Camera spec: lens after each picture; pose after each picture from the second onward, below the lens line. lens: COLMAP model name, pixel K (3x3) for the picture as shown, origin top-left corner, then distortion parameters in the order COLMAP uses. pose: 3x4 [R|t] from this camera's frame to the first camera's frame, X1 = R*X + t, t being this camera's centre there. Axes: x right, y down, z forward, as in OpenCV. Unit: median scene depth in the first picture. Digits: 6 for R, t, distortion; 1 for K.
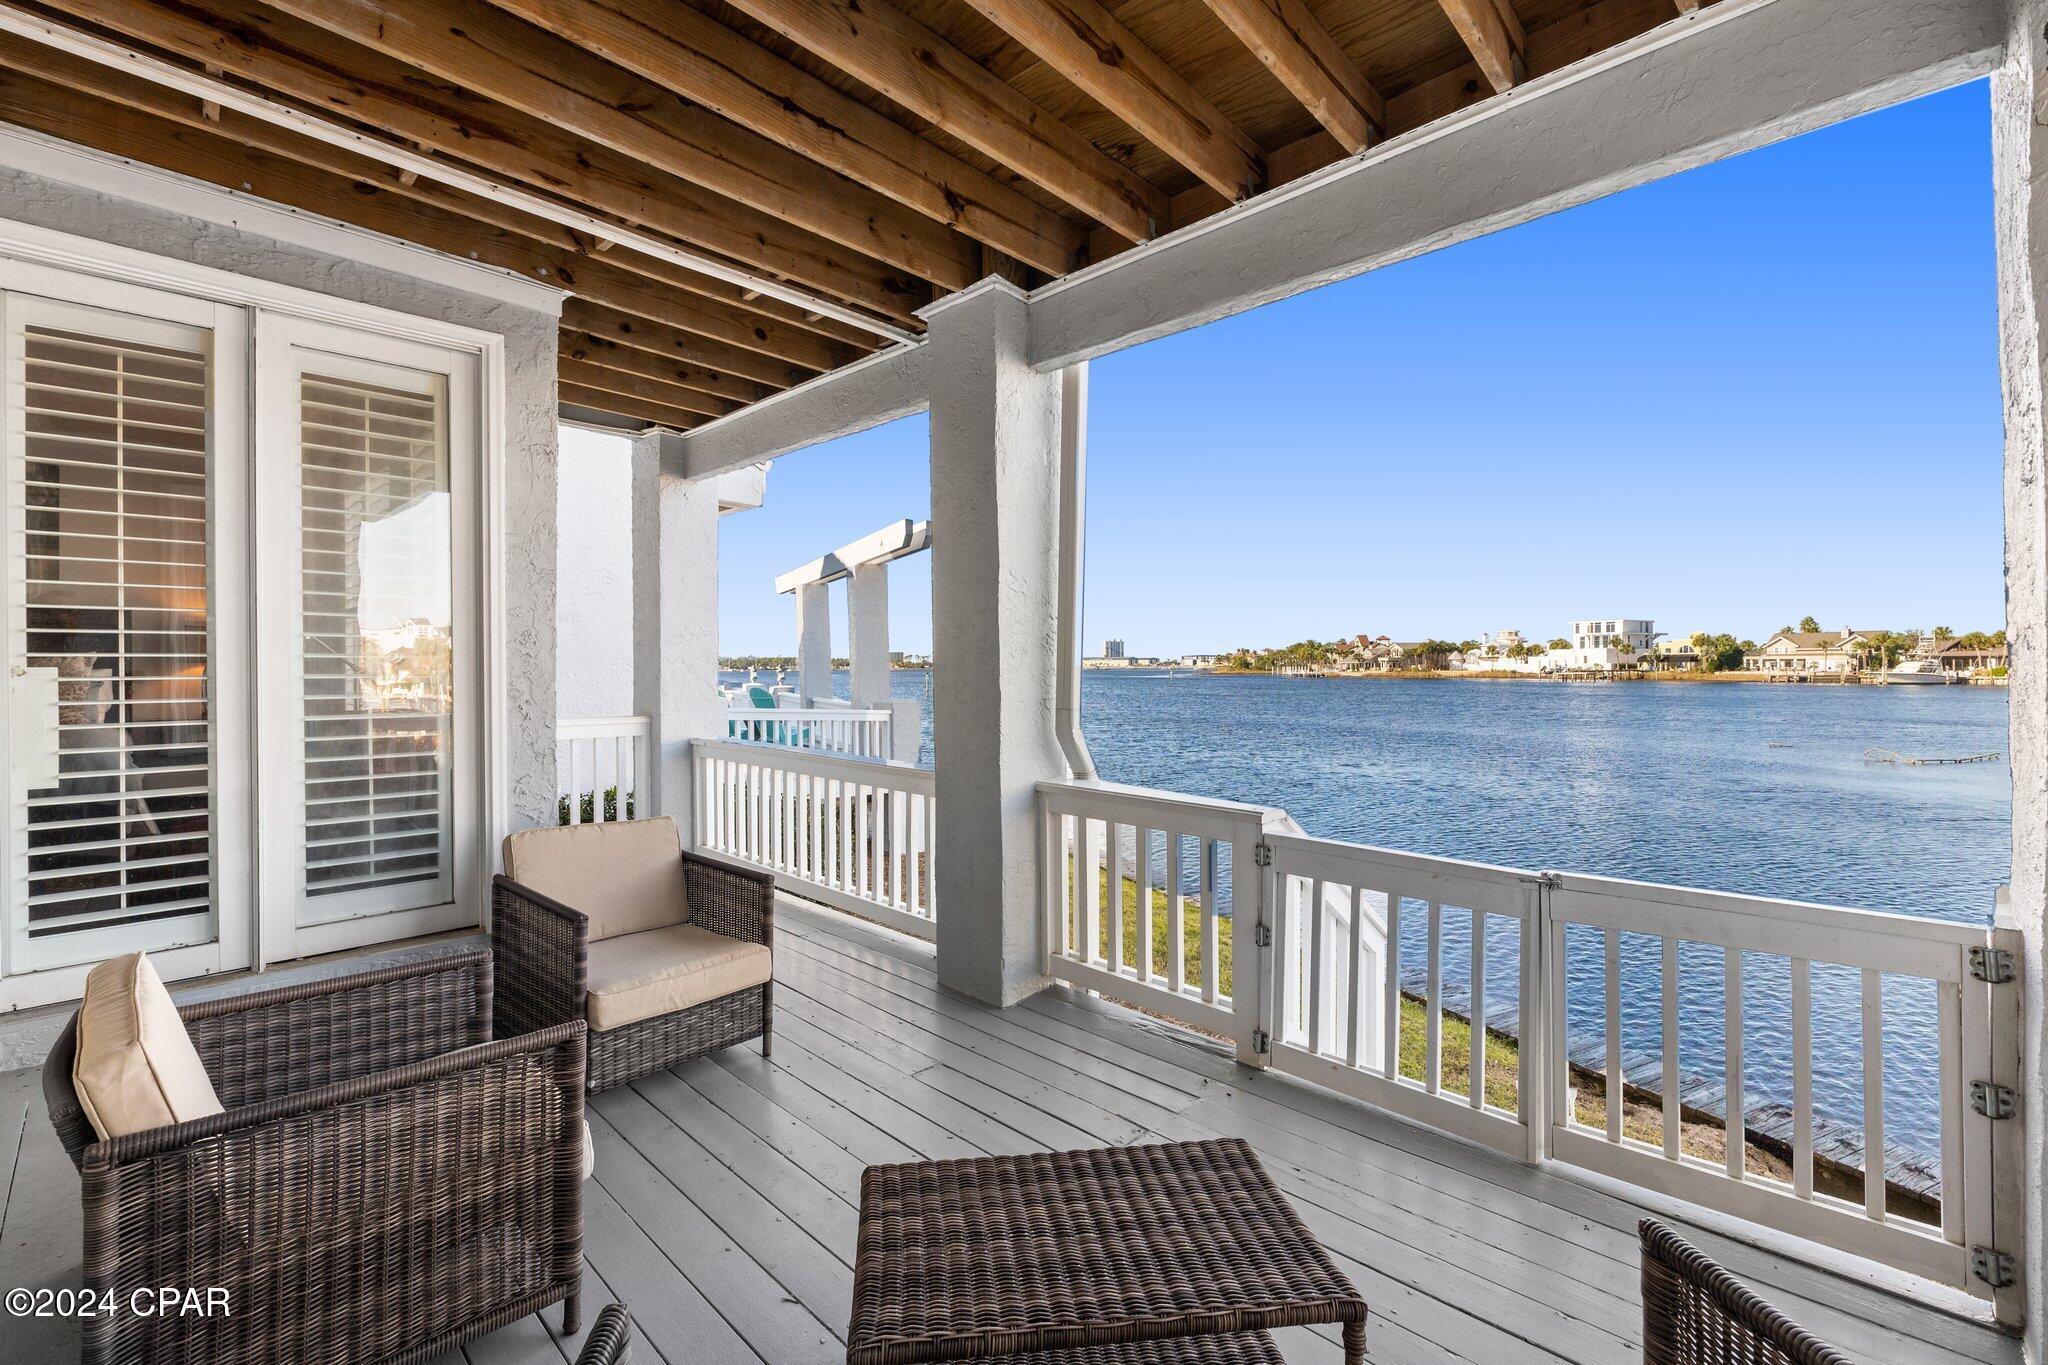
lens RADIAL K [[878.6, 0, 1024.0], [0, 878.6, 682.5], [0, 0, 1]] dist [-0.009154, 0.000114]
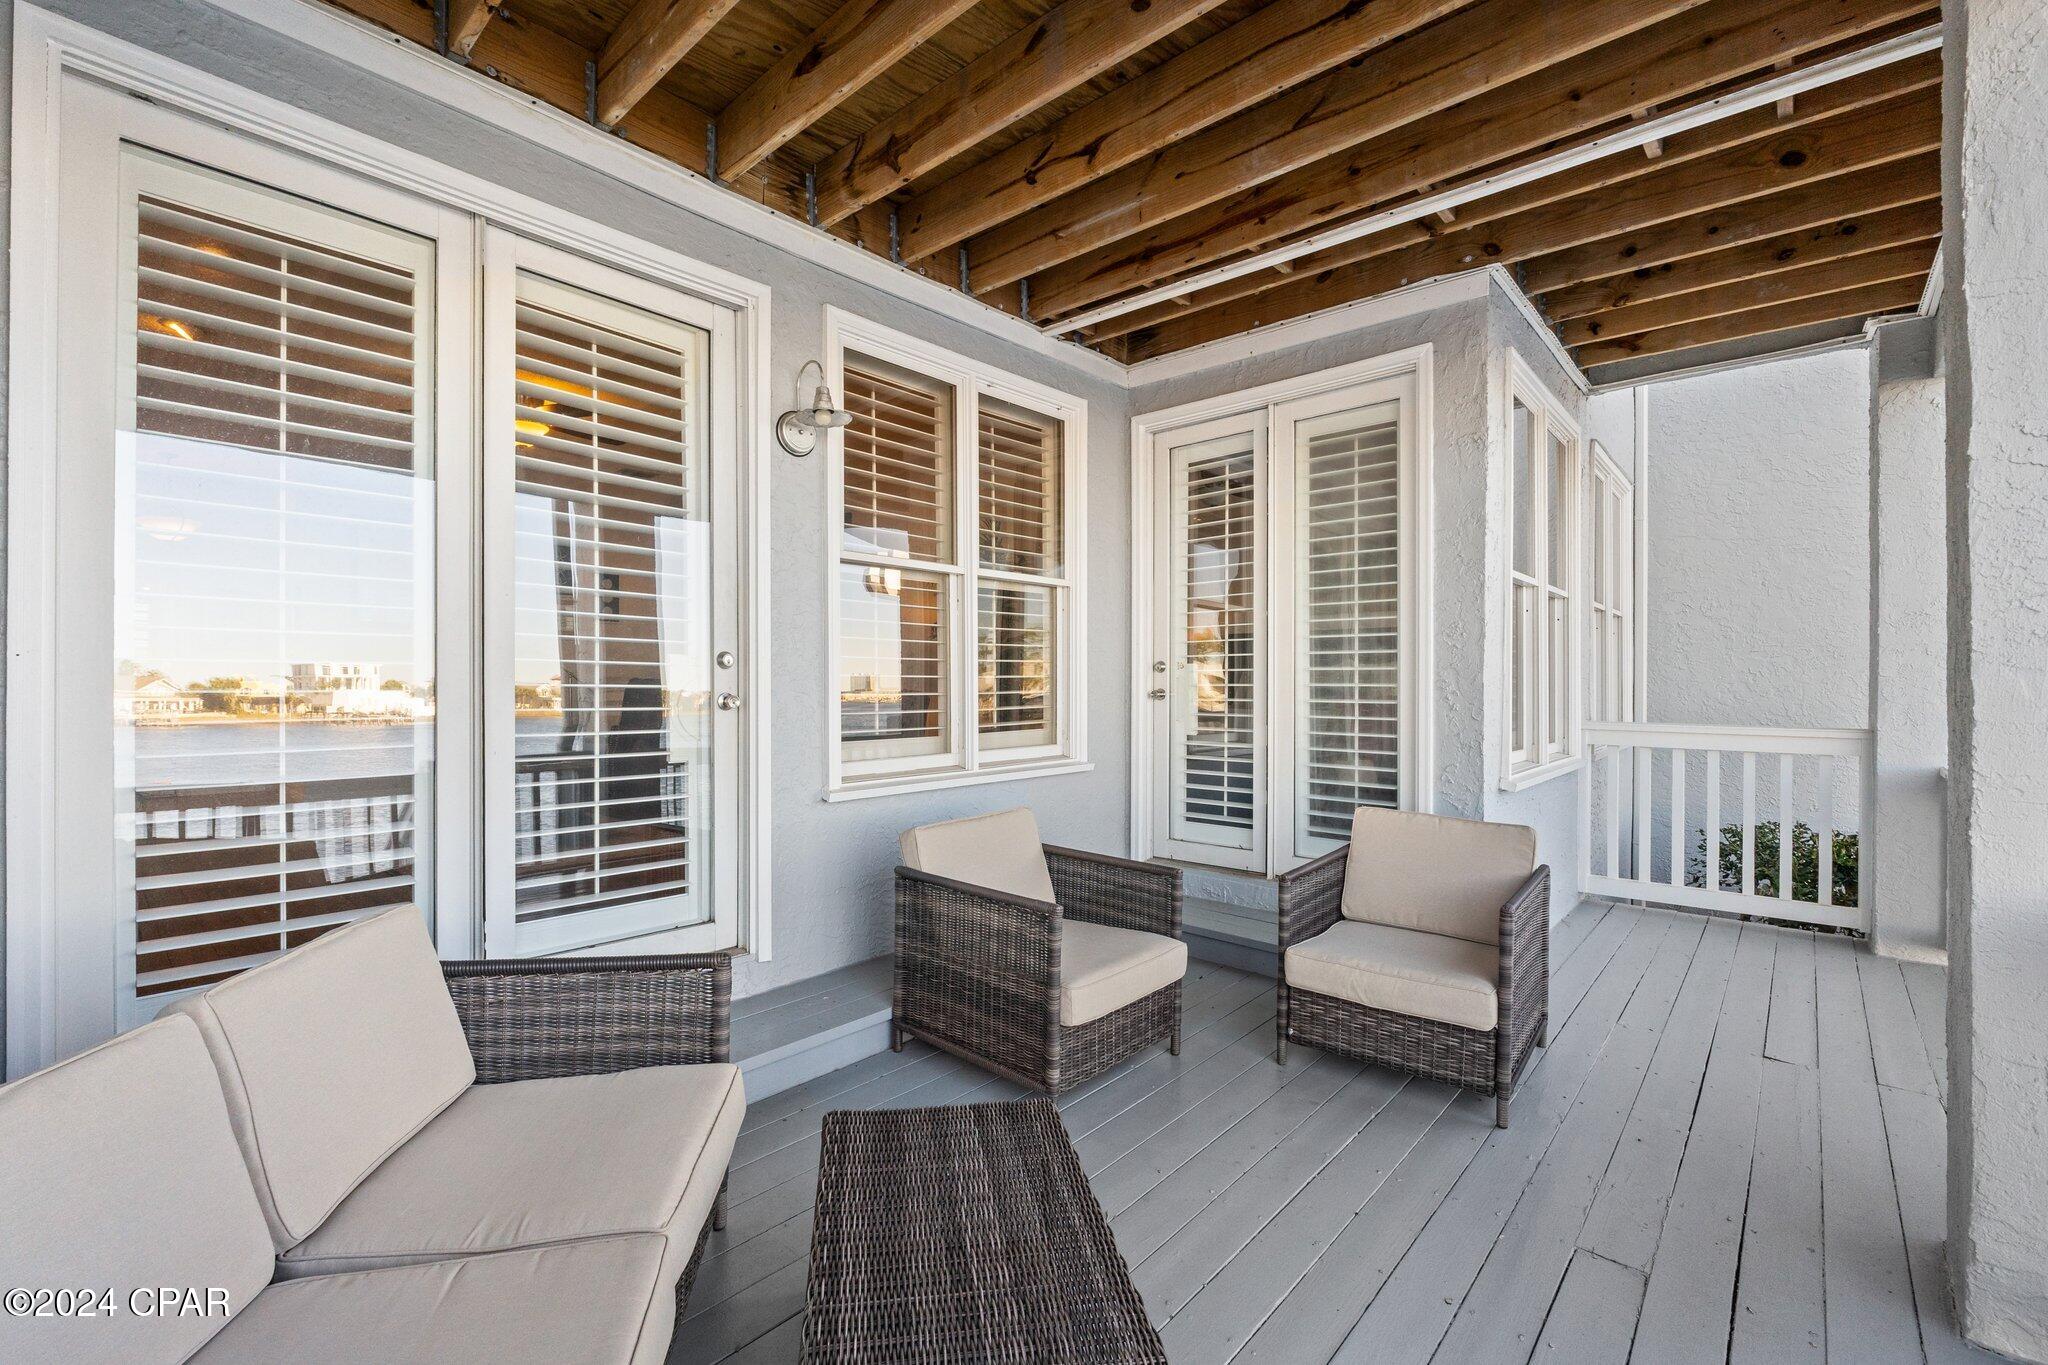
lens RADIAL K [[870.4, 0, 1024.0], [0, 870.4, 682.5], [0, 0, 1]] dist [0.002443, 0.000302]
pose [[0.040445, 0.016913, -0.999039, 0.461336], [-0.000130, 0.999857, 0.016921, -0.007625], [0.999182, -0.000554, 0.040442, 0.503461]]
